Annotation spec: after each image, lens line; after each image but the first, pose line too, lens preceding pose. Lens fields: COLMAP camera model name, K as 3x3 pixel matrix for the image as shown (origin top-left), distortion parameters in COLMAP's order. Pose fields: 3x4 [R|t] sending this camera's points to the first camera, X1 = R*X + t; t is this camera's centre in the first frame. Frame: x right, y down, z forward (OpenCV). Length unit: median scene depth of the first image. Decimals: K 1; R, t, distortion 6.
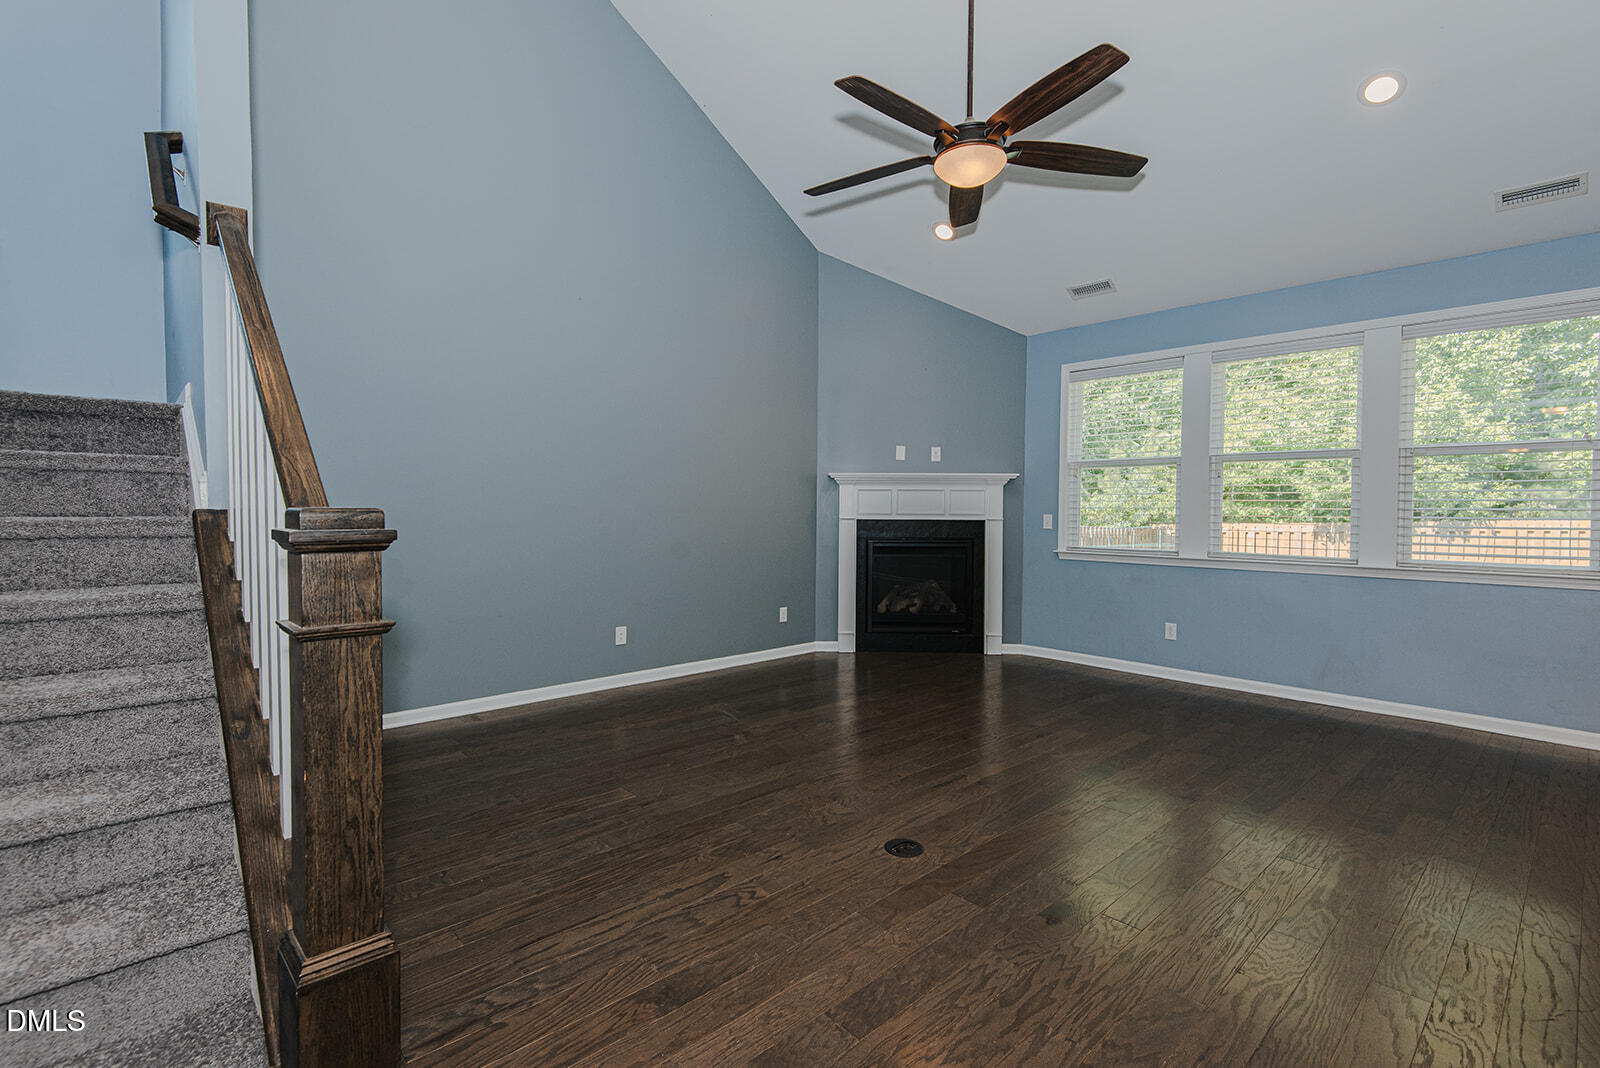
lens RADIAL K [[732.1, 0, 792.5], [0, 732.1, 531.6], [0, 0, 1]] dist [0.022219, -0.010521]
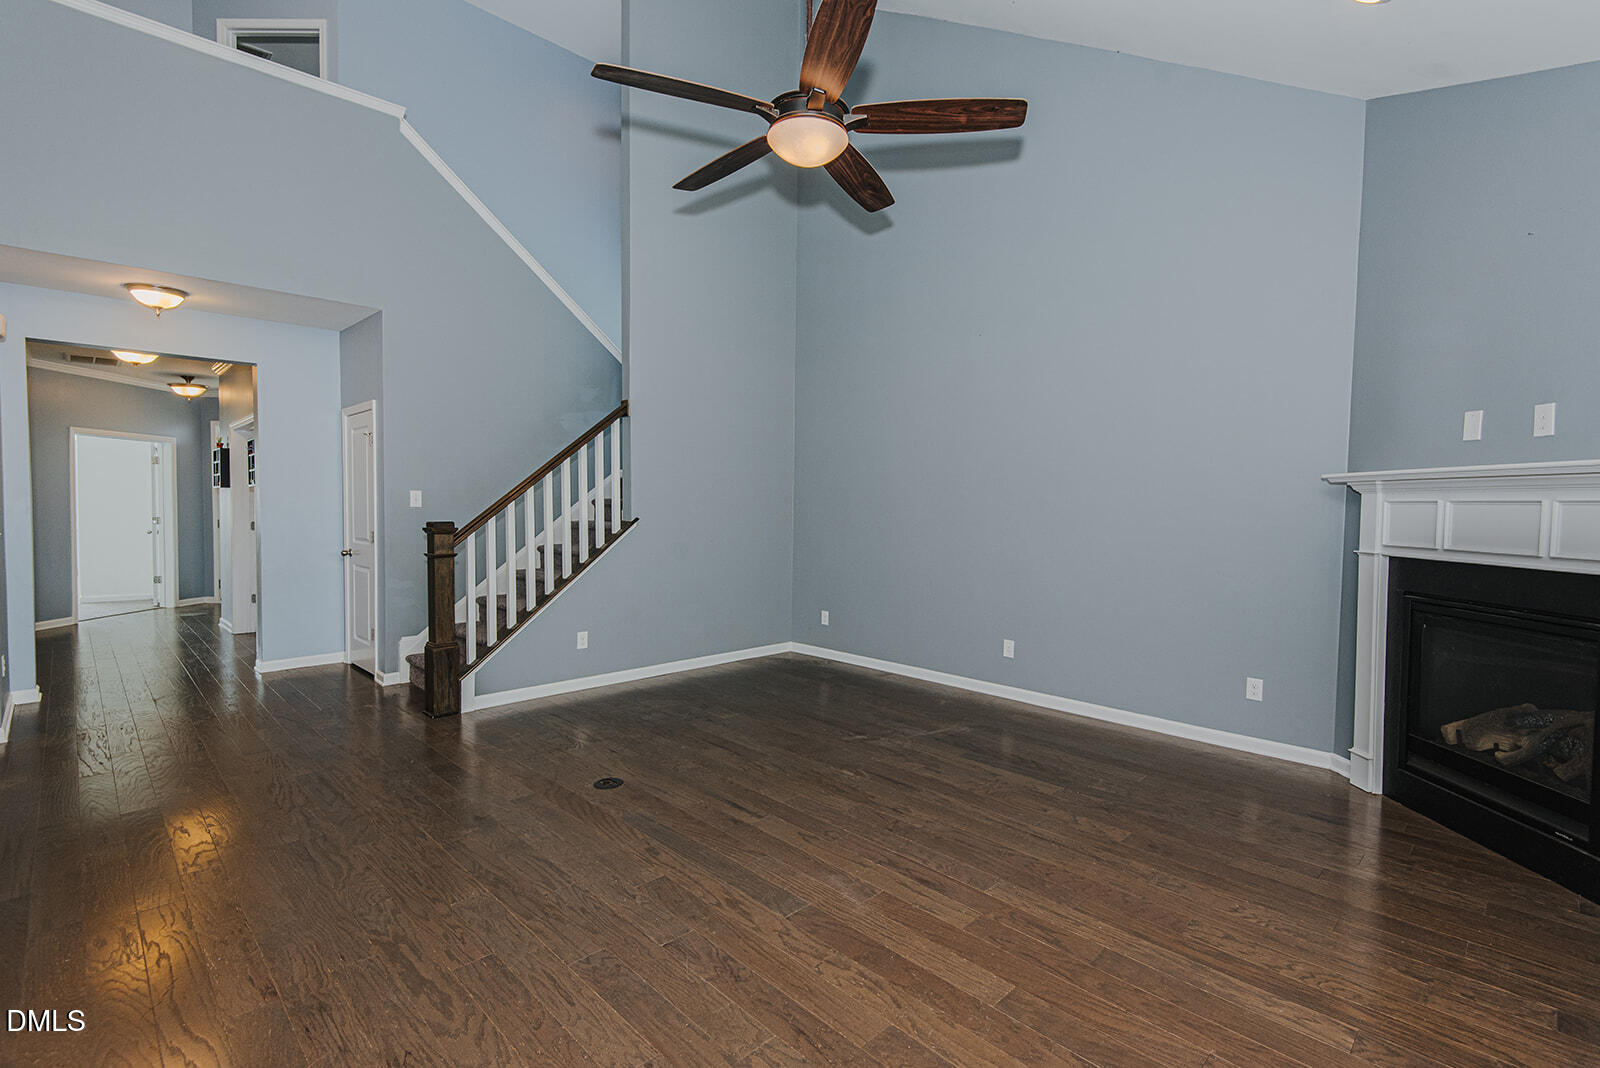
lens RADIAL K [[732.1, 0, 813.5], [0, 732.1, 535.2], [0, 0, 1]] dist [0.022219, -0.010521]
pose [[0.048683, 0.038782, -0.998061, 0.757653], [-0.041754, 0.998451, 0.036760, -0.041706], [0.997941, 0.039884, 0.050227, 0.658997]]
